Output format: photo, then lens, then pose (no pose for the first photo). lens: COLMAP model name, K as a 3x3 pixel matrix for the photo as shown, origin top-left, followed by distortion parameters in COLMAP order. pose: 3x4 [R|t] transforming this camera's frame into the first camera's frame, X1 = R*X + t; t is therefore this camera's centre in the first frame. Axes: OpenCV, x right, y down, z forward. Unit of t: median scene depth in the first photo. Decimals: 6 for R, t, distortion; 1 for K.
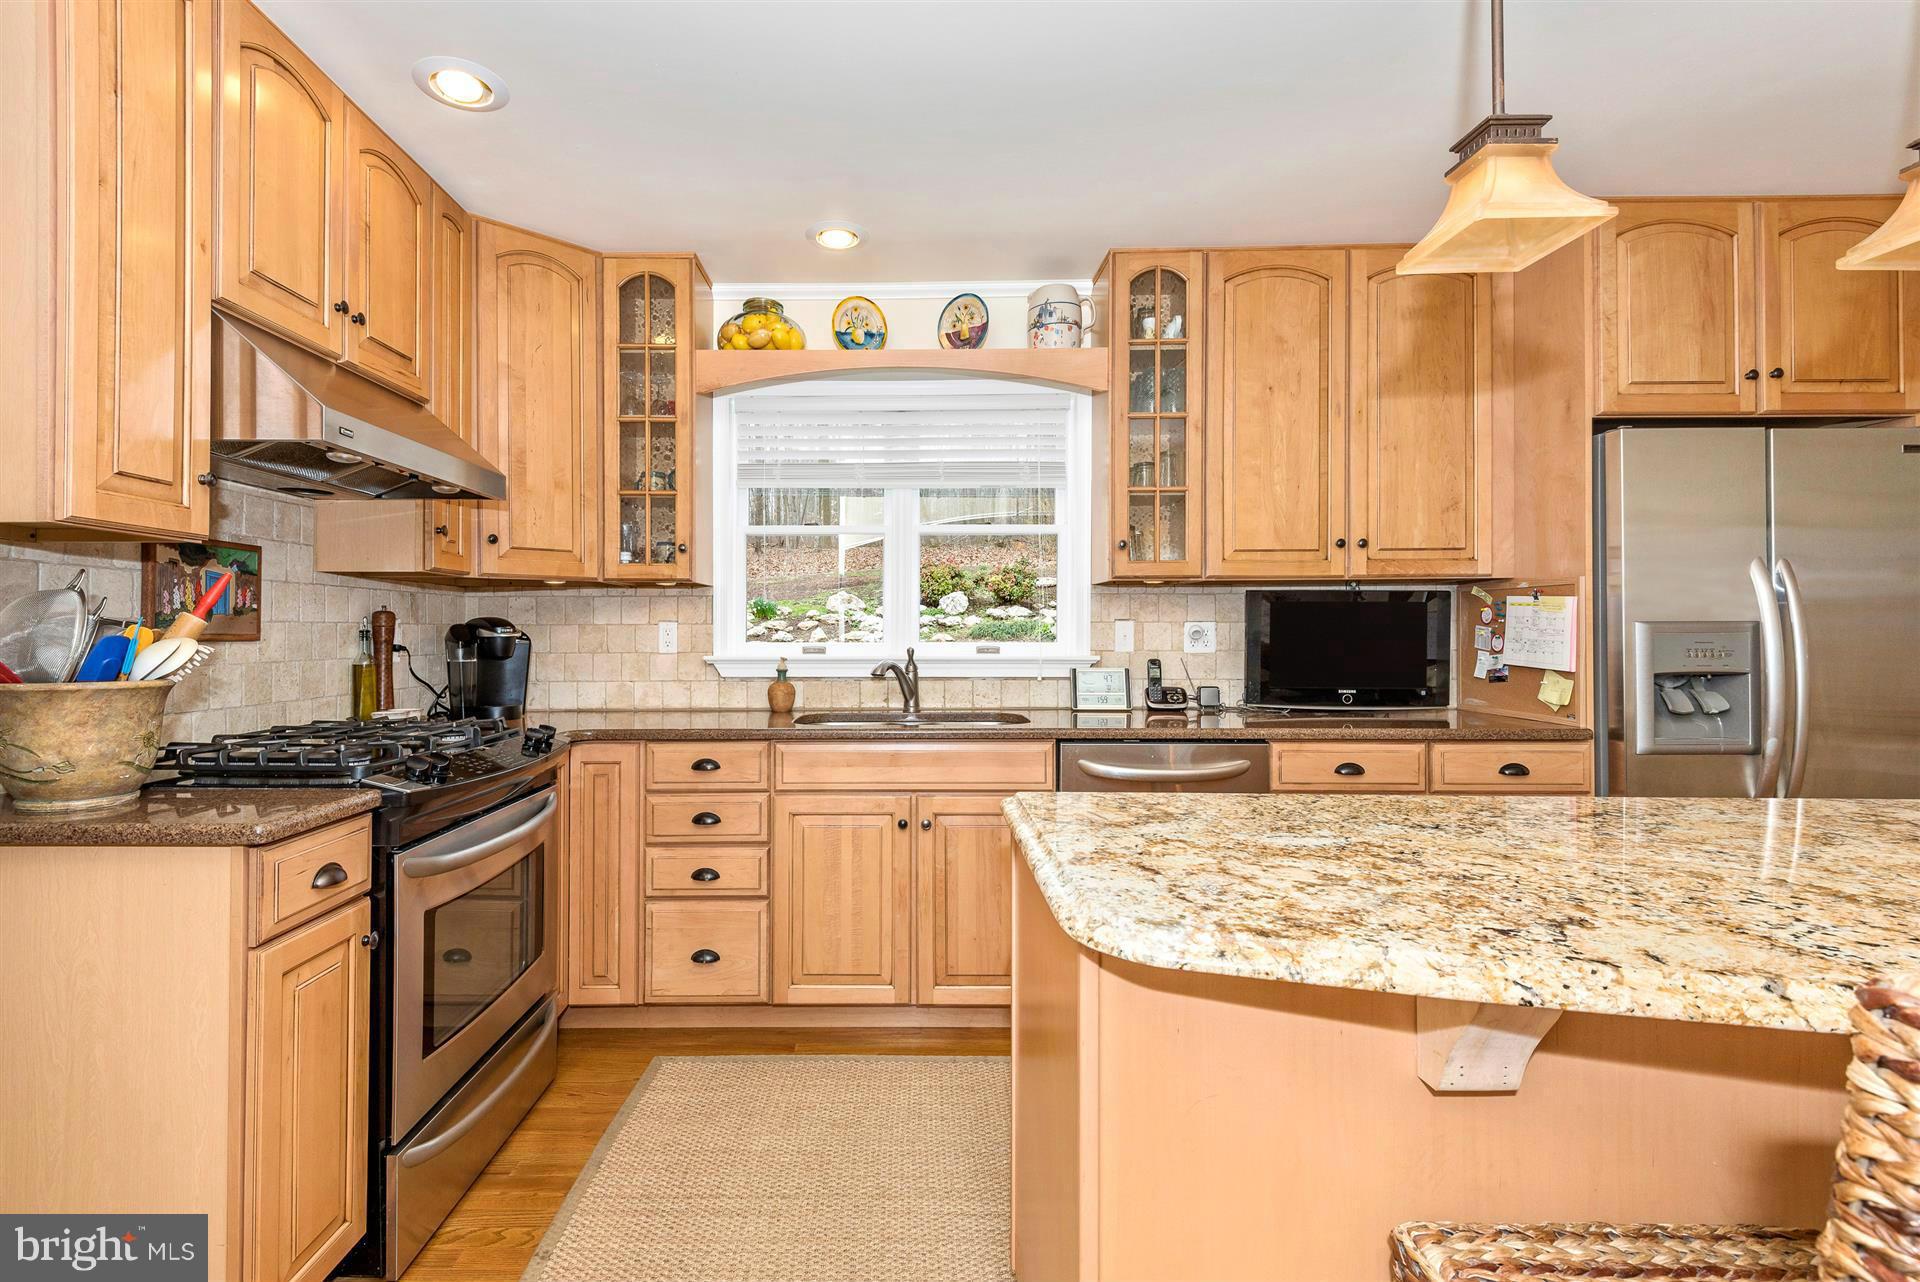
lens RADIAL K [[865.3, 0, 884.8], [0, 865.3, 635.4], [0, 0, 1]] dist [0.011650, -0.004059]
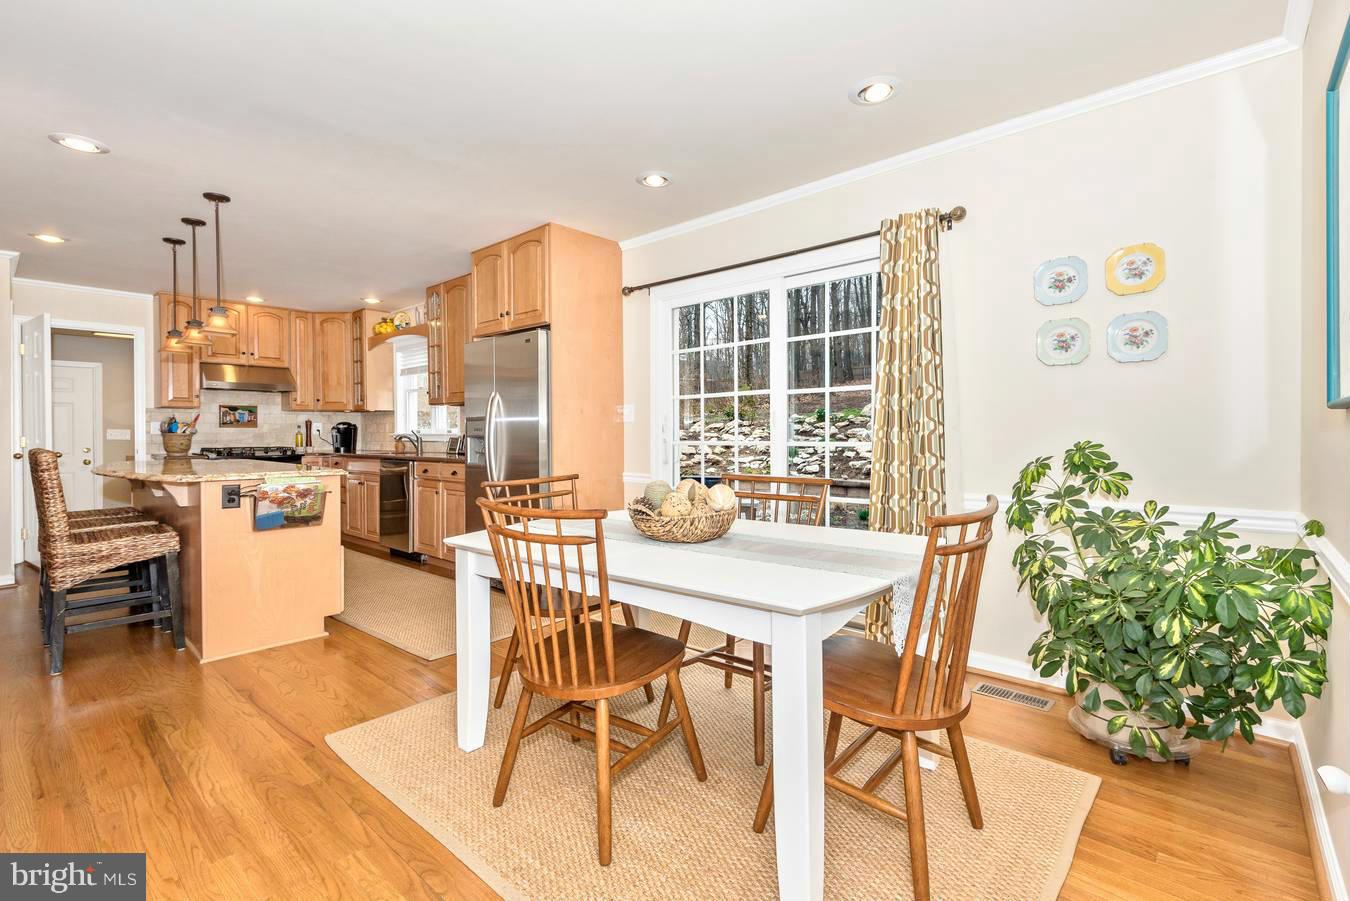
lens RADIAL K [[608.4, 0, 677.7], [0, 608.4, 445.4], [0, 0, 1]] dist [0.011650, -0.004059]
pose [[0.770473, 0.010585, -0.637385, 2.245248], [0.000735, 0.999847, 0.017493, 0.033120], [0.637473, -0.013946, 0.770347, 0.011589]]
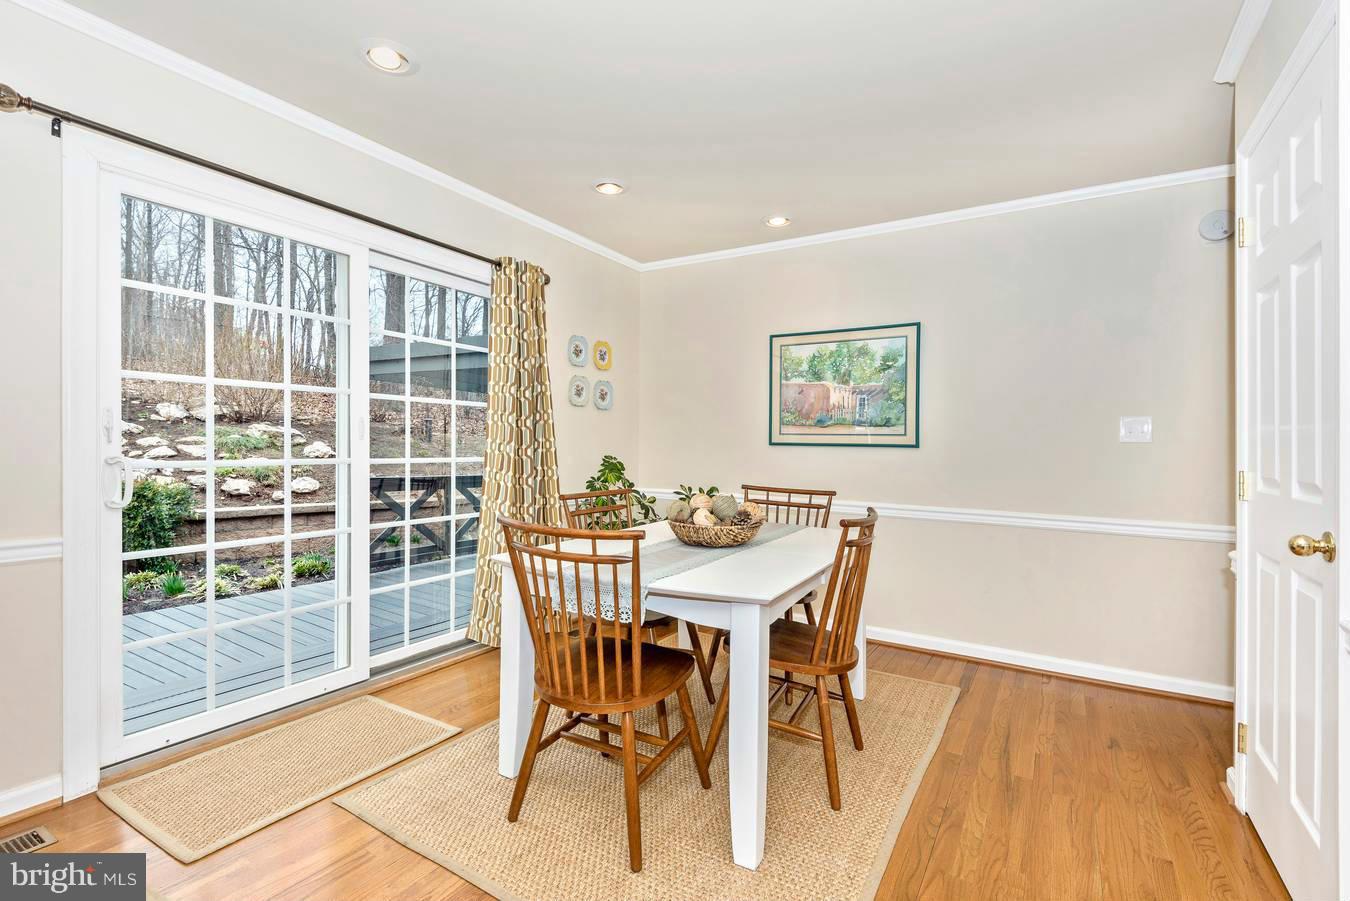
lens RADIAL K [[608.4, 0, 687.5], [0, 608.4, 459.1], [0, 0, 1]] dist [0.011650, -0.004059]
pose [[0.495253, -0.007759, 0.868714, 0.962761], [-0.013369, 0.999774, 0.016551, 0.024494], [-0.868646, -0.019811, 0.495037, 0.185824]]
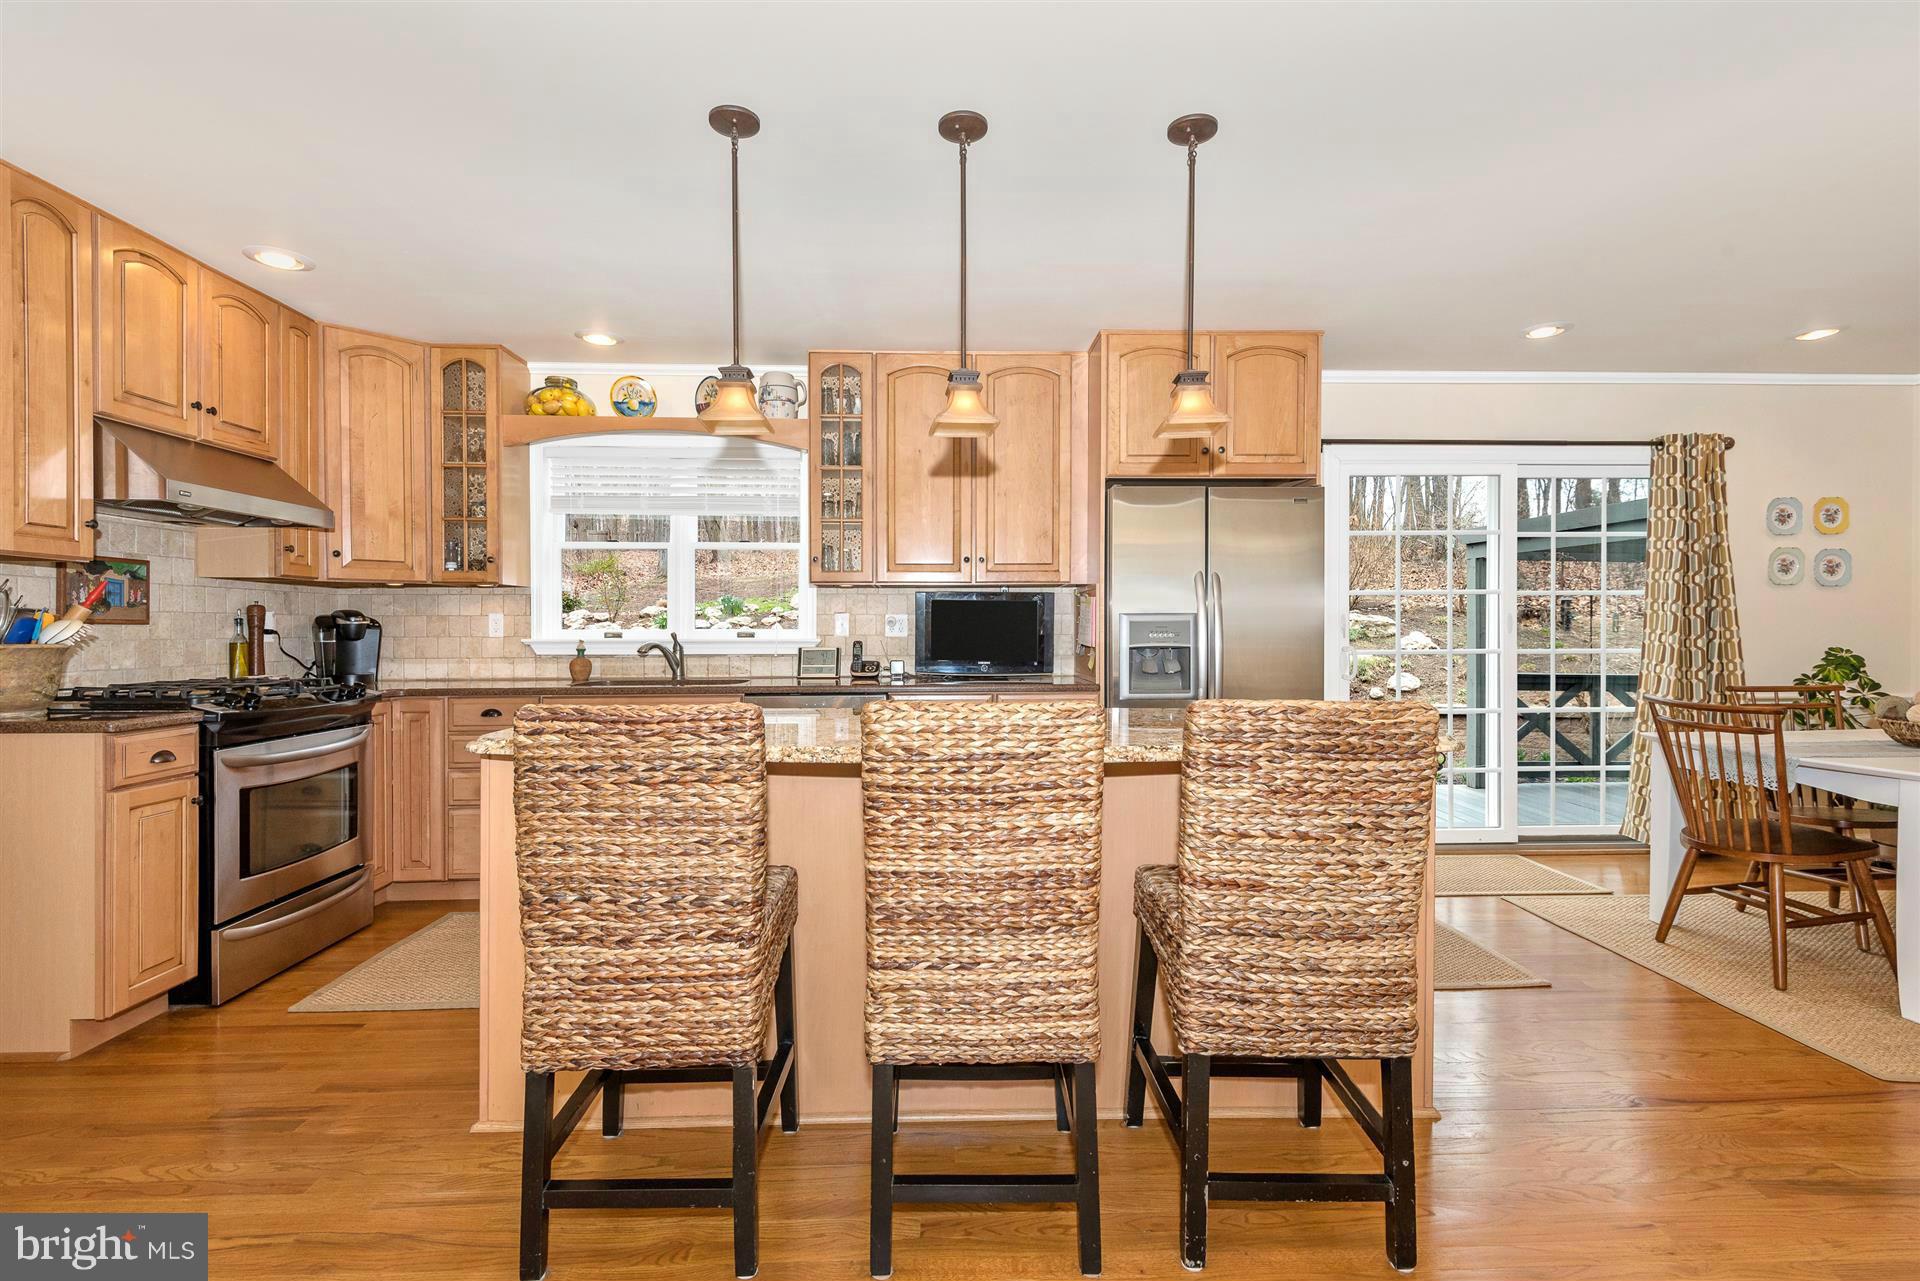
lens RADIAL K [[865.3, 0, 977.9], [0, 865.3, 644.9], [0, 0, 1]] dist [0.011650, -0.004059]
pose [[0.998171, -0.001207, 0.060439, 0.459952], [0.000380, 0.999906, 0.013694, 0.016193], [-0.060450, -0.013646, 0.998078, -0.433694]]
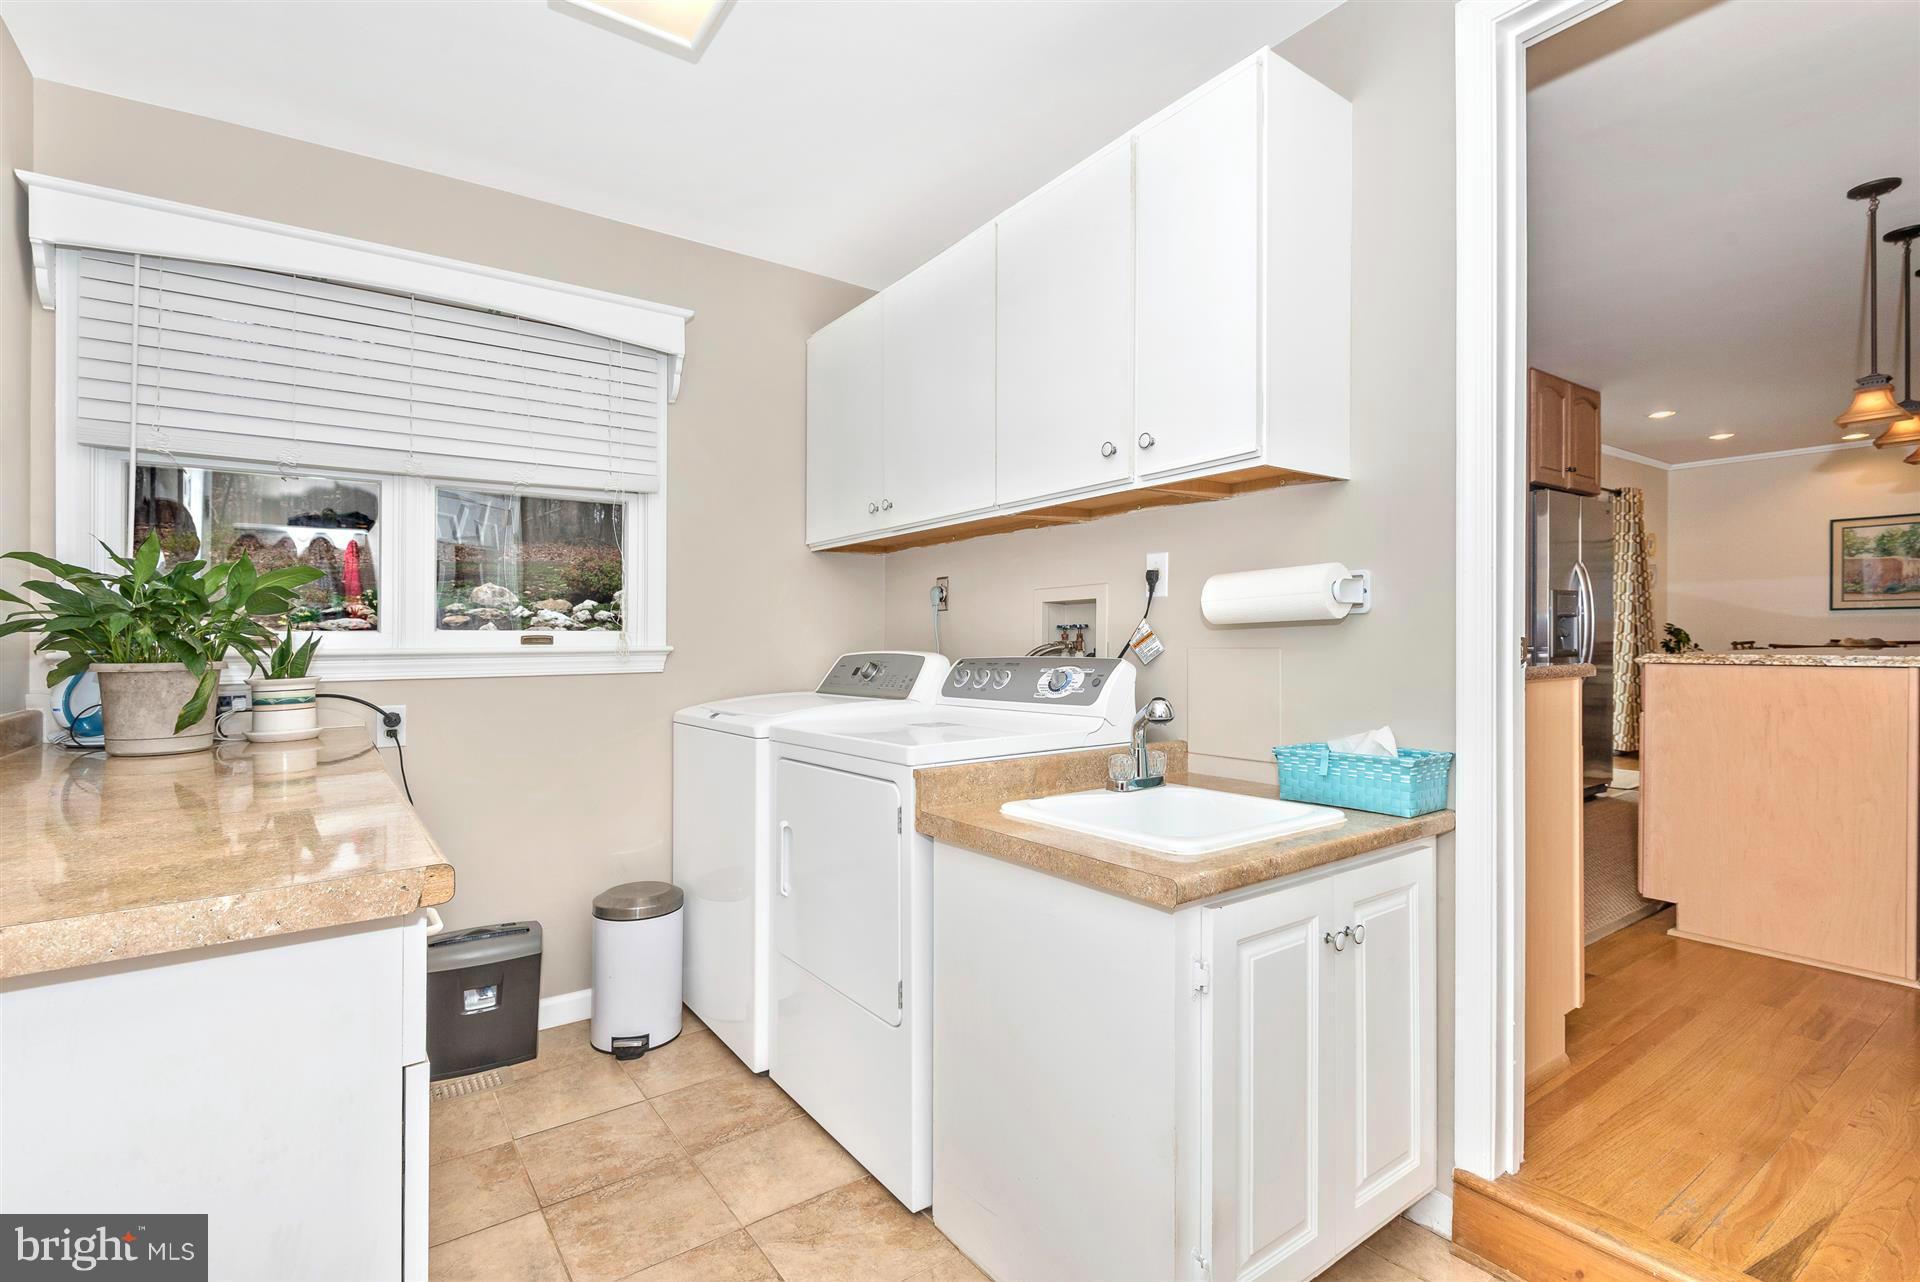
lens RADIAL K [[865.3, 0, 1002.9], [0, 865.3, 642.6], [0, 0, 1]] dist [0.011650, -0.004059]
pose [[0.800712, -0.009682, 0.598972, -1.146607], [0.005449, 0.999946, 0.008880, 0.071752], [-0.599025, -0.003846, 0.800721, 0.149628]]
